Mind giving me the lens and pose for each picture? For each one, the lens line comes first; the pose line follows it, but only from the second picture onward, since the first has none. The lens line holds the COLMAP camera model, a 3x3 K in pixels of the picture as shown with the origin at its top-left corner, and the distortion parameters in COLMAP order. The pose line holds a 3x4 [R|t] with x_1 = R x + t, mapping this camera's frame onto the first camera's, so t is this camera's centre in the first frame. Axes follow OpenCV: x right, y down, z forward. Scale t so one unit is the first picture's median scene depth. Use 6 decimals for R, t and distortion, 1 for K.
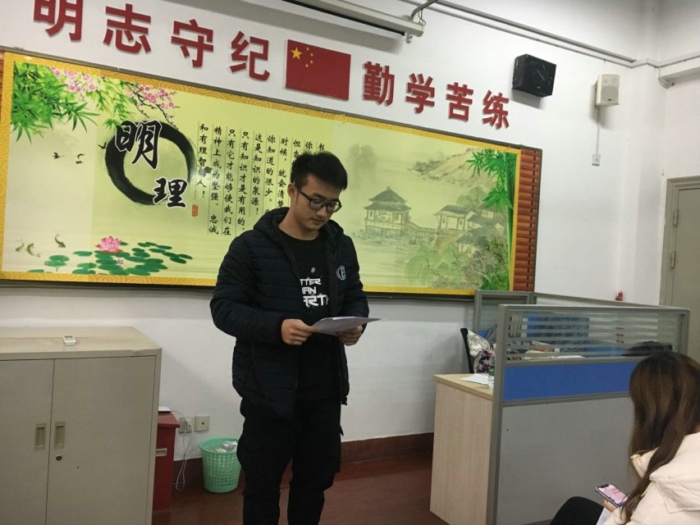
lens RADIAL K [[600.2, 0, 353.7], [0, 600.2, 263.8], [0, 0, 1]] dist [0.058494, -0.081907]
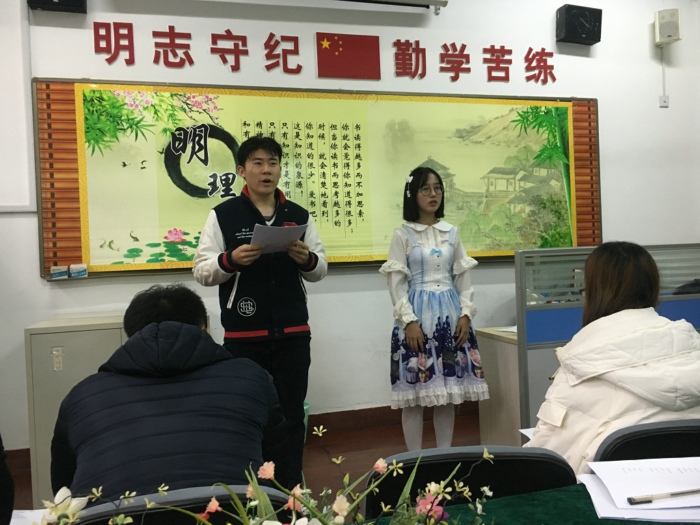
lens RADIAL K [[600.2, 0, 348.0], [0, 600.2, 262.8], [0, 0, 1]] dist [0.058494, -0.081907]
pose [[0.971198, -0.094476, -0.218743, 0.143208], [0.095535, 0.995409, -0.005754, 0.050521], [0.218282, -0.015310, 0.975766, -0.047658]]
